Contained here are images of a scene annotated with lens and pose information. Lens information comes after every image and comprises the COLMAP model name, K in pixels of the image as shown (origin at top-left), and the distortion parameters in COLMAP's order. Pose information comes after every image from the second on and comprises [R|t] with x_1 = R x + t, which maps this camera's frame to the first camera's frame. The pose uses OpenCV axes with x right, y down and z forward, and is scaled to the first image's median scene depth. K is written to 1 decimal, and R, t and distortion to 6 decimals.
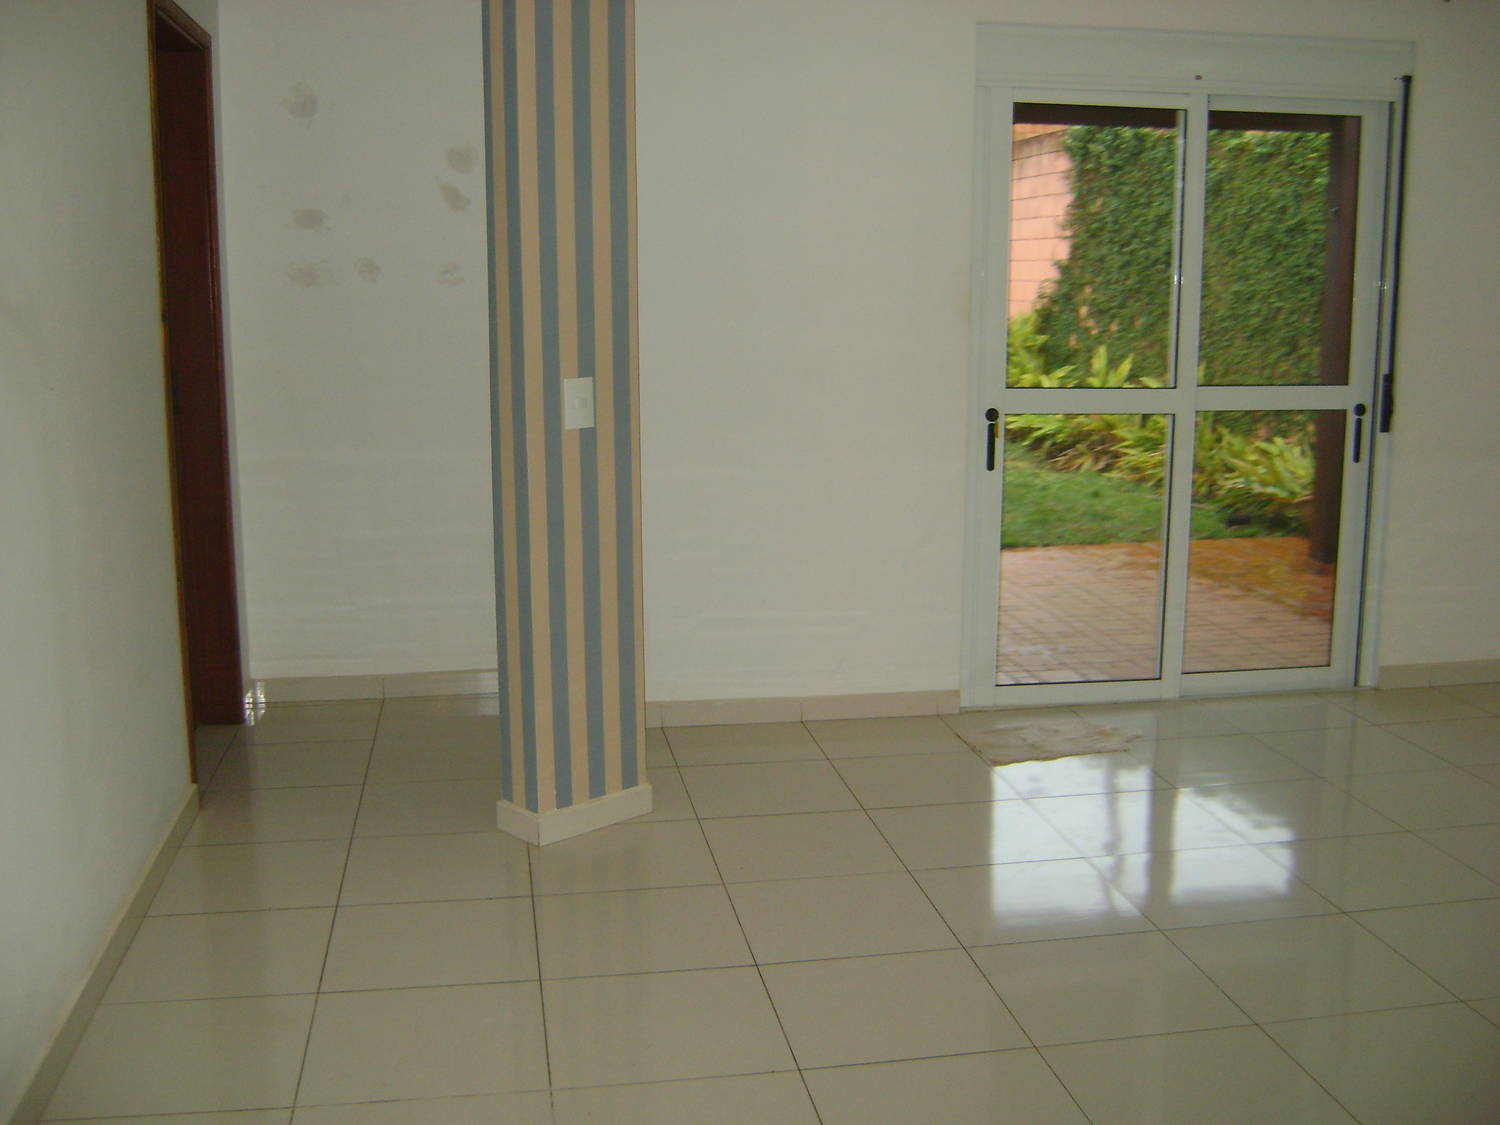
lens RADIAL K [[1525.8, 0, 736.3], [0, 1525.8, 559.5], [0, 0, 1]] dist [-0.099559, 0.000000]
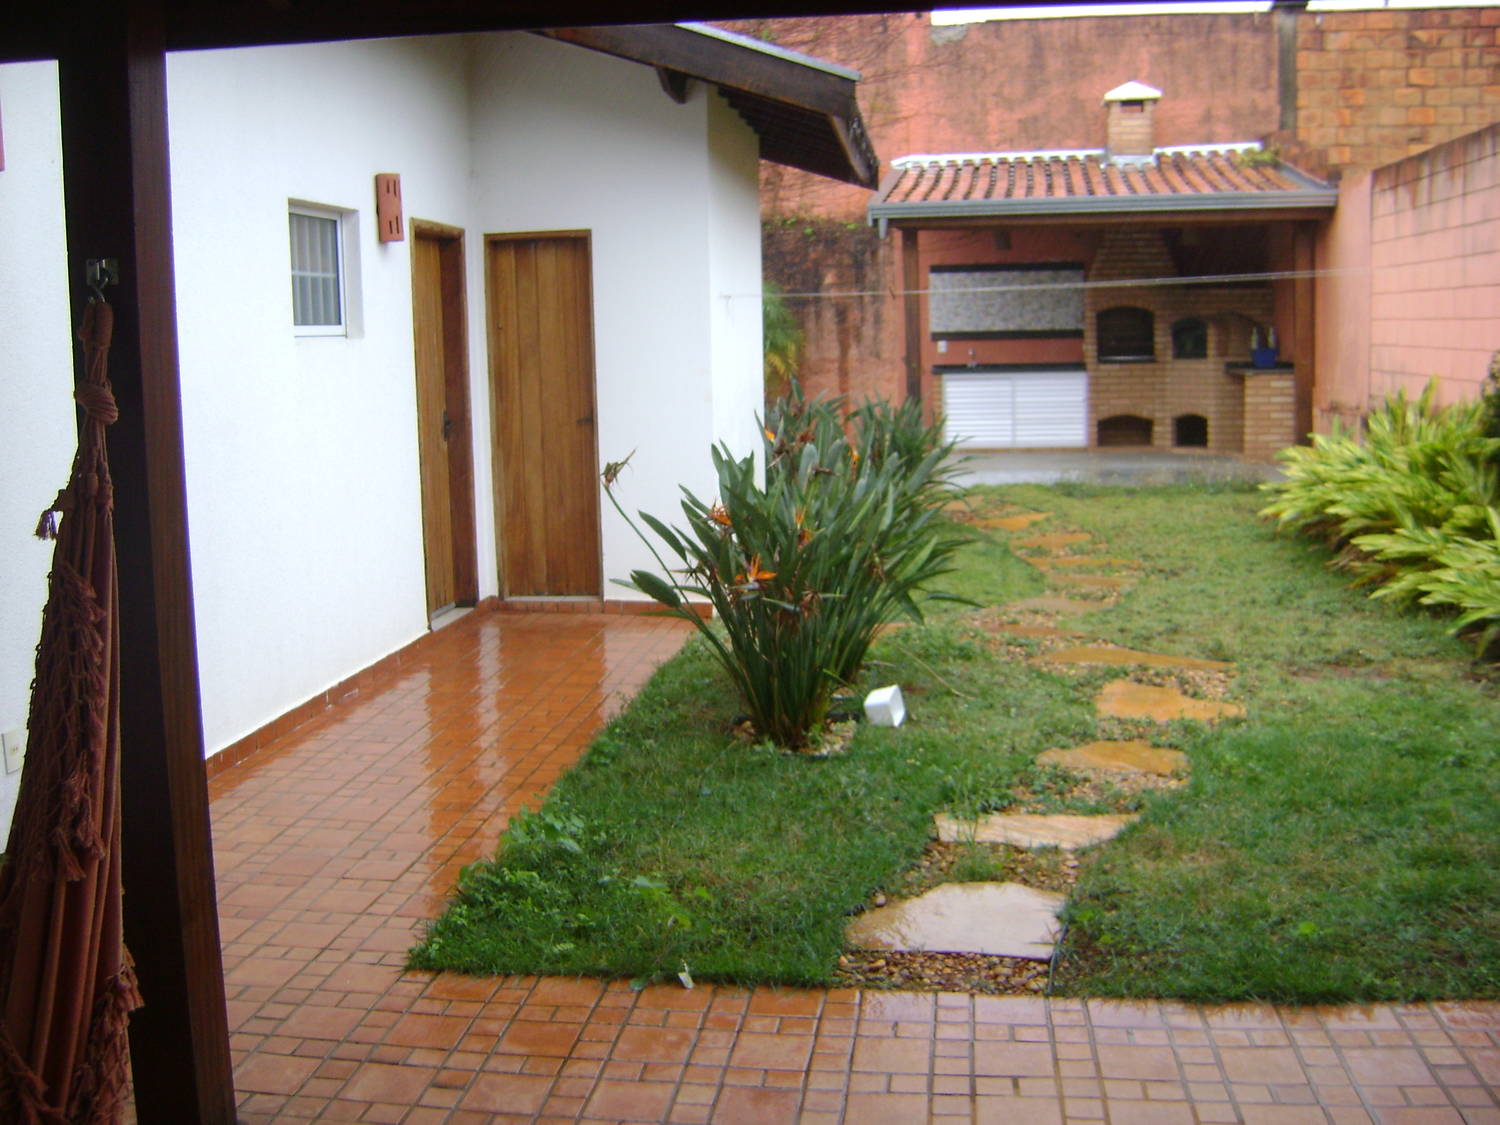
lens RADIAL K [[1525.8, 0, 746.8], [0, 1525.8, 571.5], [0, 0, 1]] dist [-0.099559, 0.000000]
pose [[0.957356, 0.021932, -0.288076, 0.084462], [-0.032147, 0.999009, -0.030776, -0.064179], [0.287116, 0.038725, 0.957113, 0.329584]]
